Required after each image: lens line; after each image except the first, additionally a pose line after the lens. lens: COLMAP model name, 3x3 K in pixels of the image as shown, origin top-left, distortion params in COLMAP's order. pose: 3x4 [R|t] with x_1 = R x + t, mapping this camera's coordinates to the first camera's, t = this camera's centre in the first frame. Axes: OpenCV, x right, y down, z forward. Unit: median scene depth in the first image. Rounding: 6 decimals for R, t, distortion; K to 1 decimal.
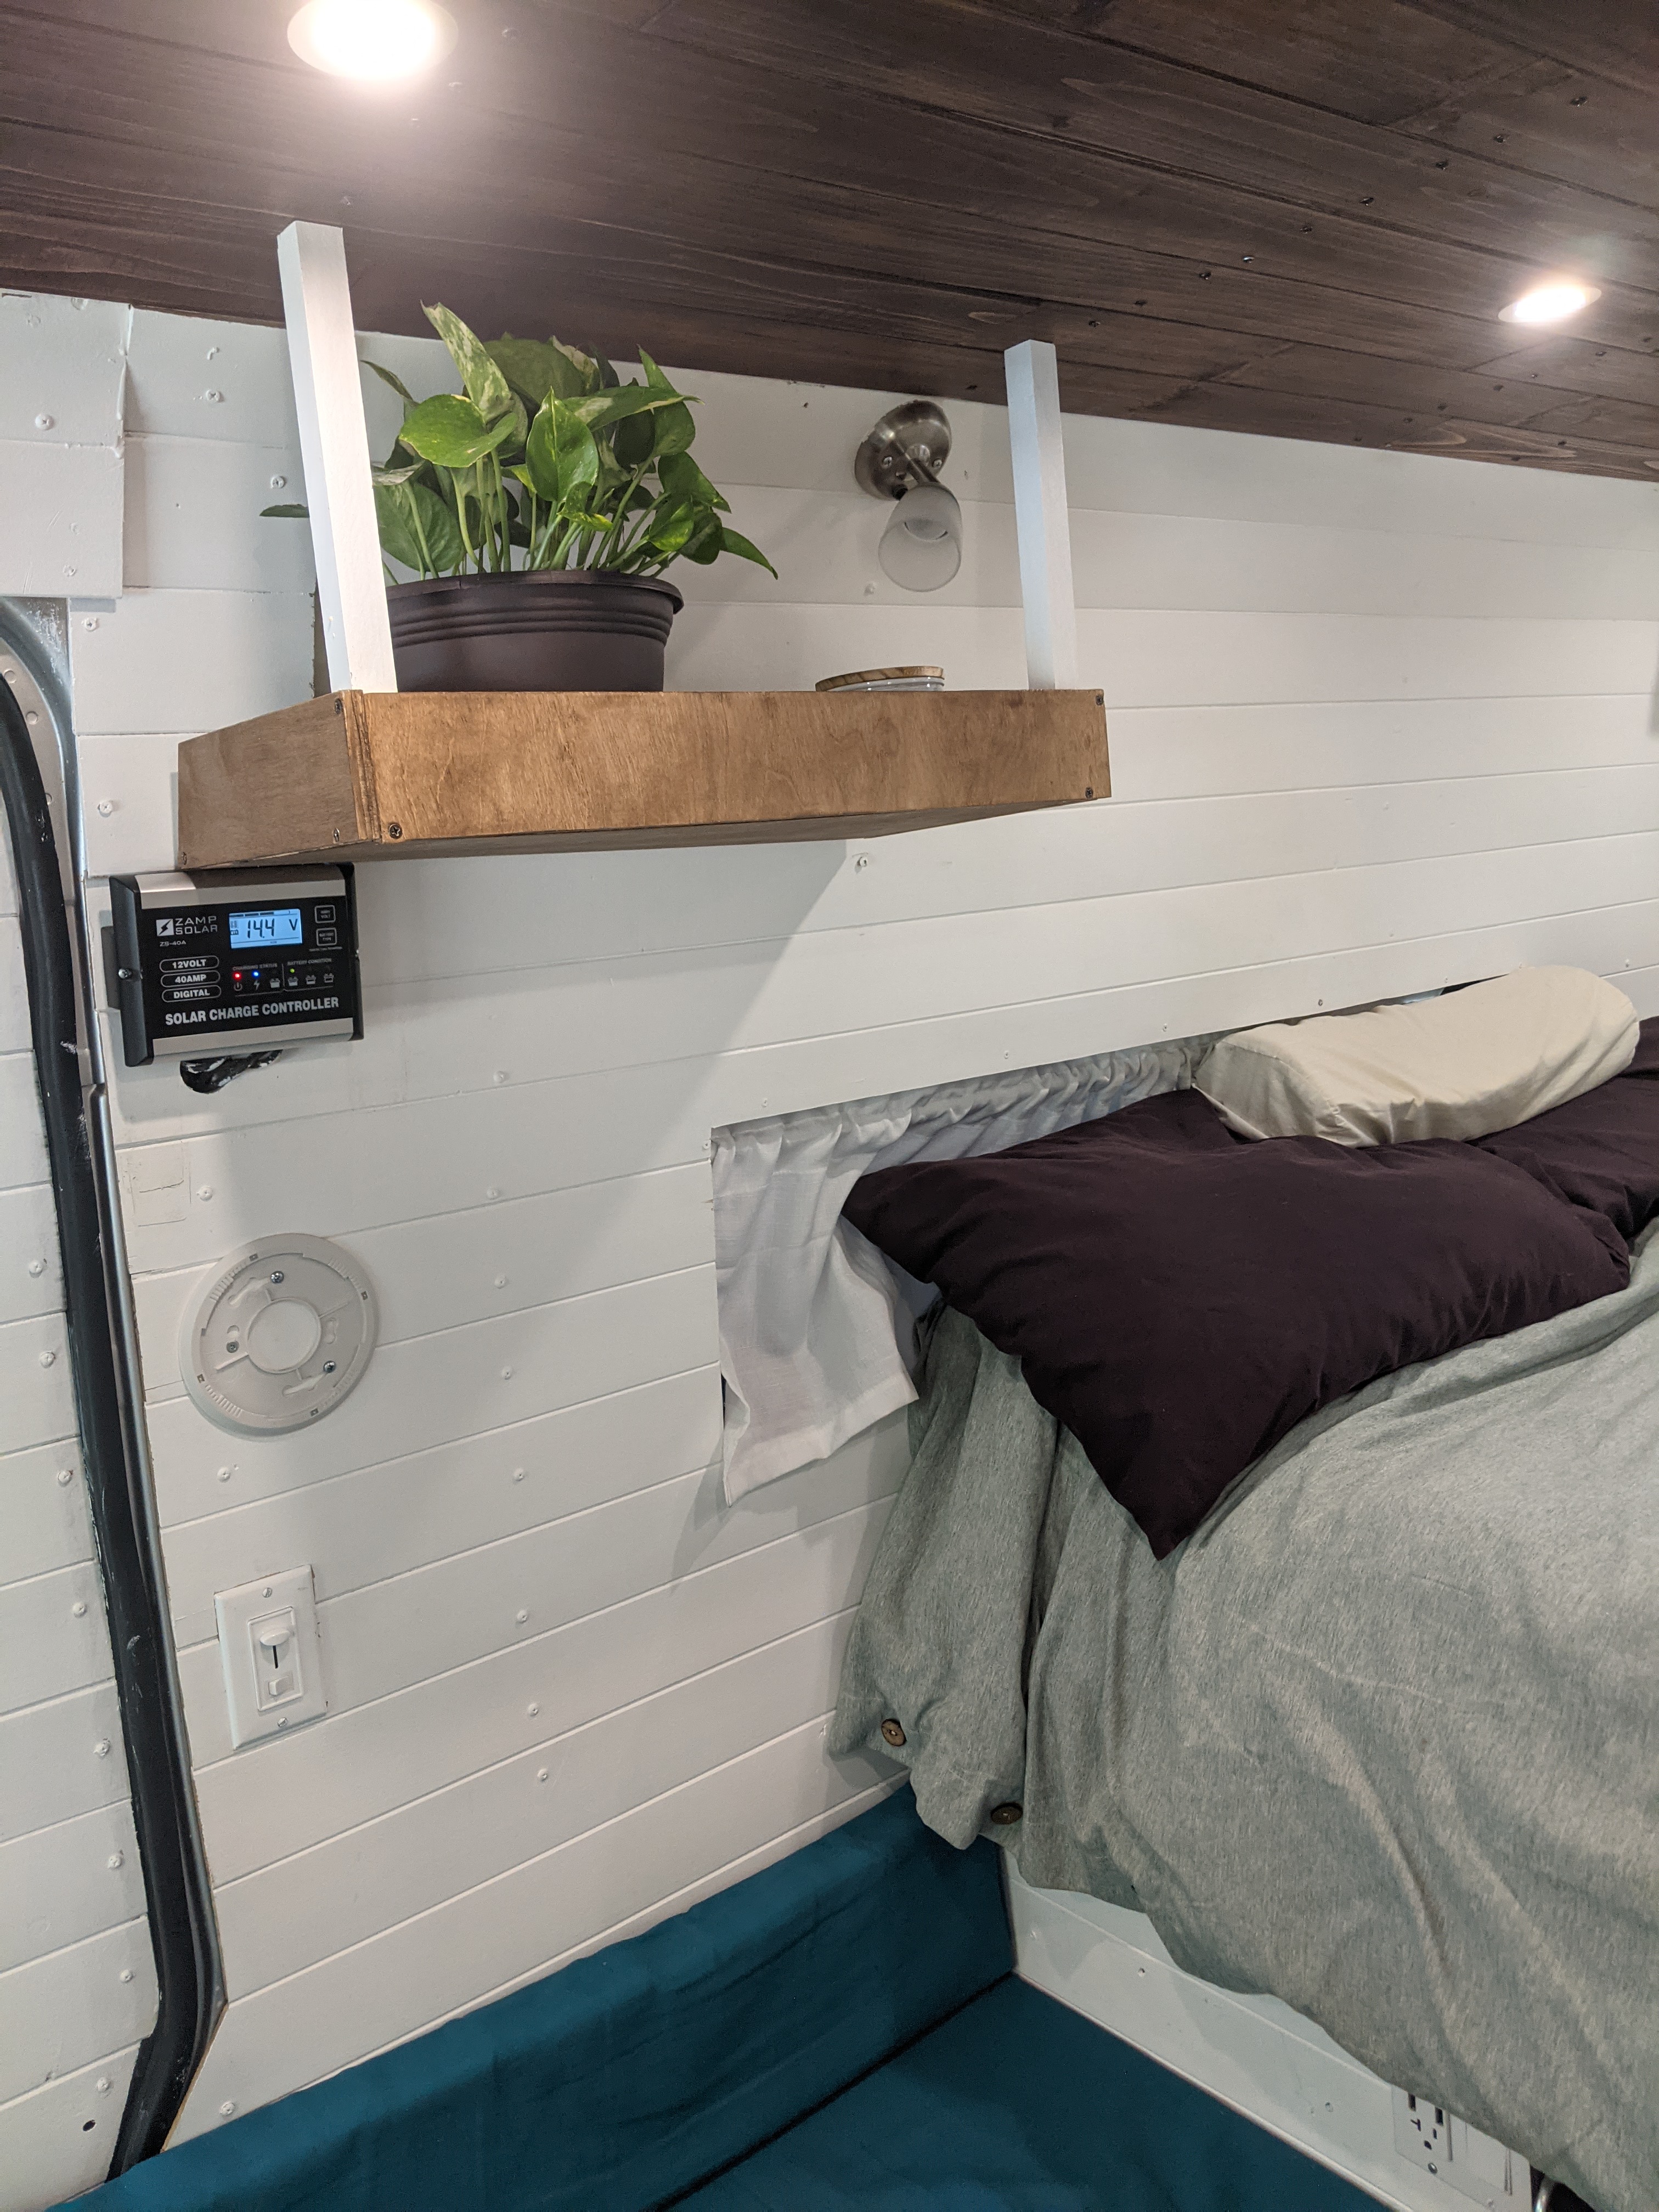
lens RADIAL K [[1778.5, 0, 829.5], [0, 1778.5, 1106.0], [0, 0, 1]] dist [0.060662, -0.129379]
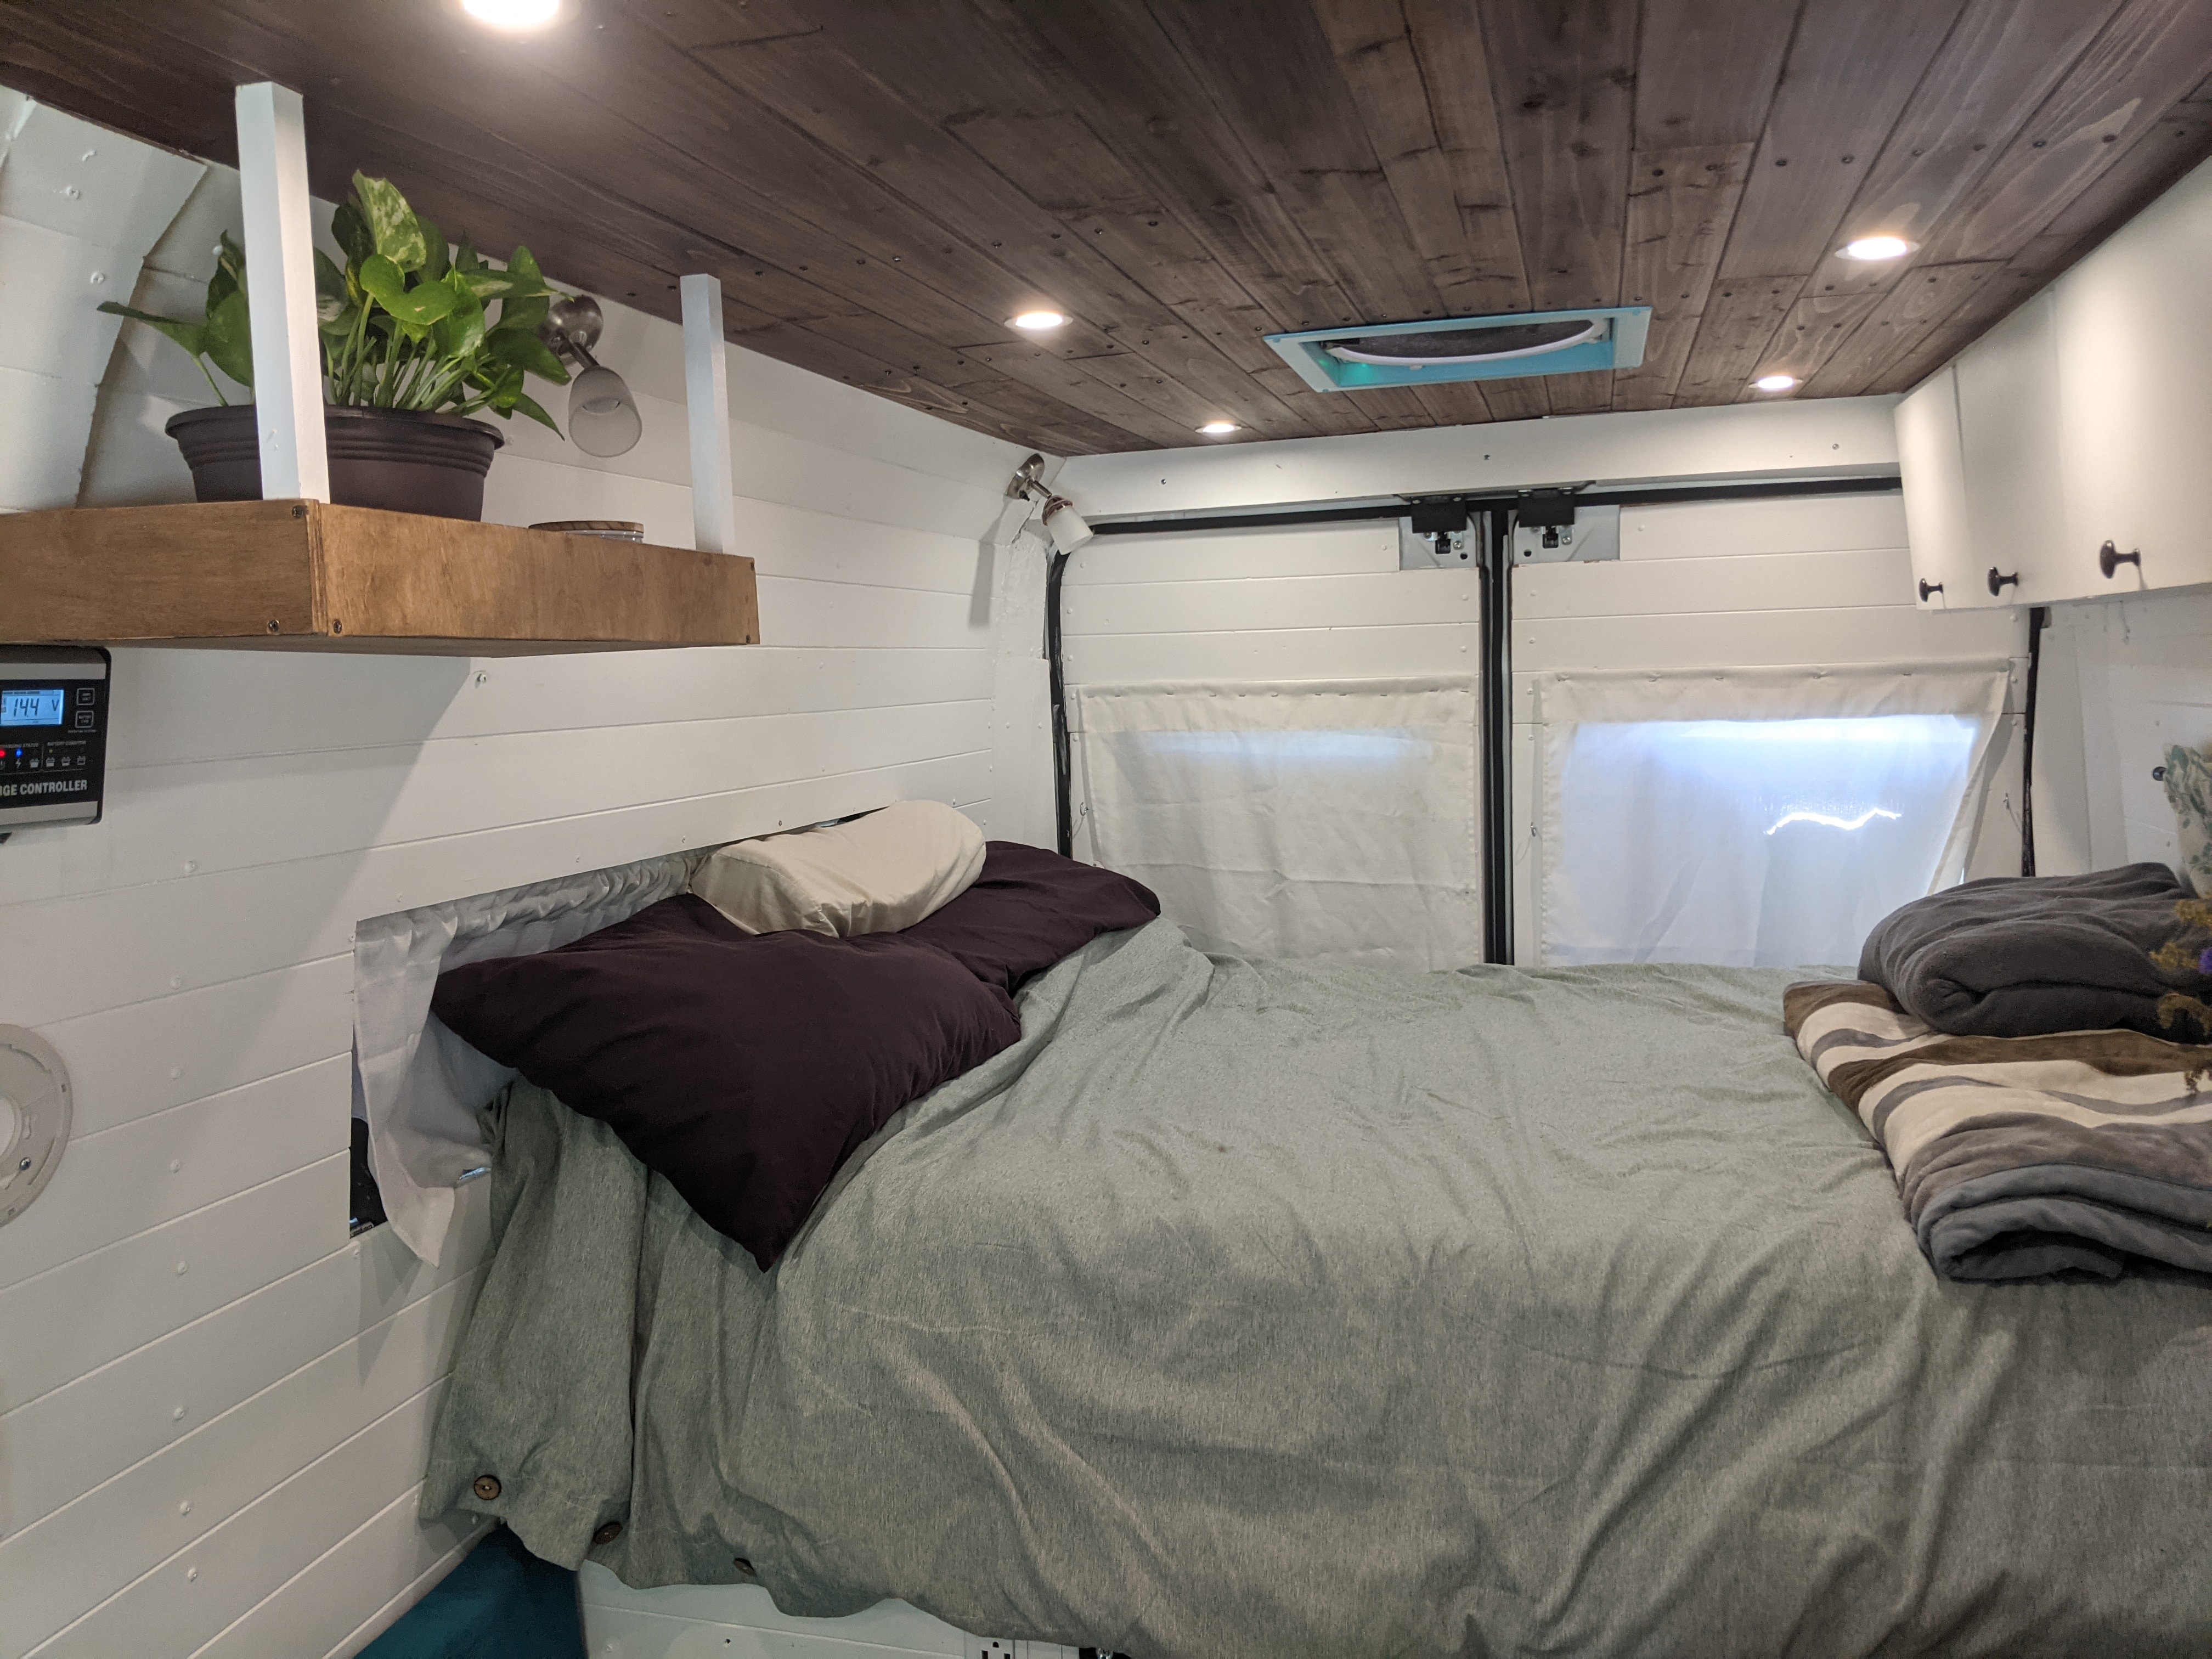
lens RADIAL K [[1778.5, 0, 1102.7], [0, 1778.5, 834.7], [0, 0, 1]] dist [0.060662, -0.129379]
pose [[0.799248, 0.016748, 0.600768, -0.377721], [0.024424, 0.997881, -0.060311, 0.039153], [-0.600505, 0.062877, 0.797145, -0.121308]]
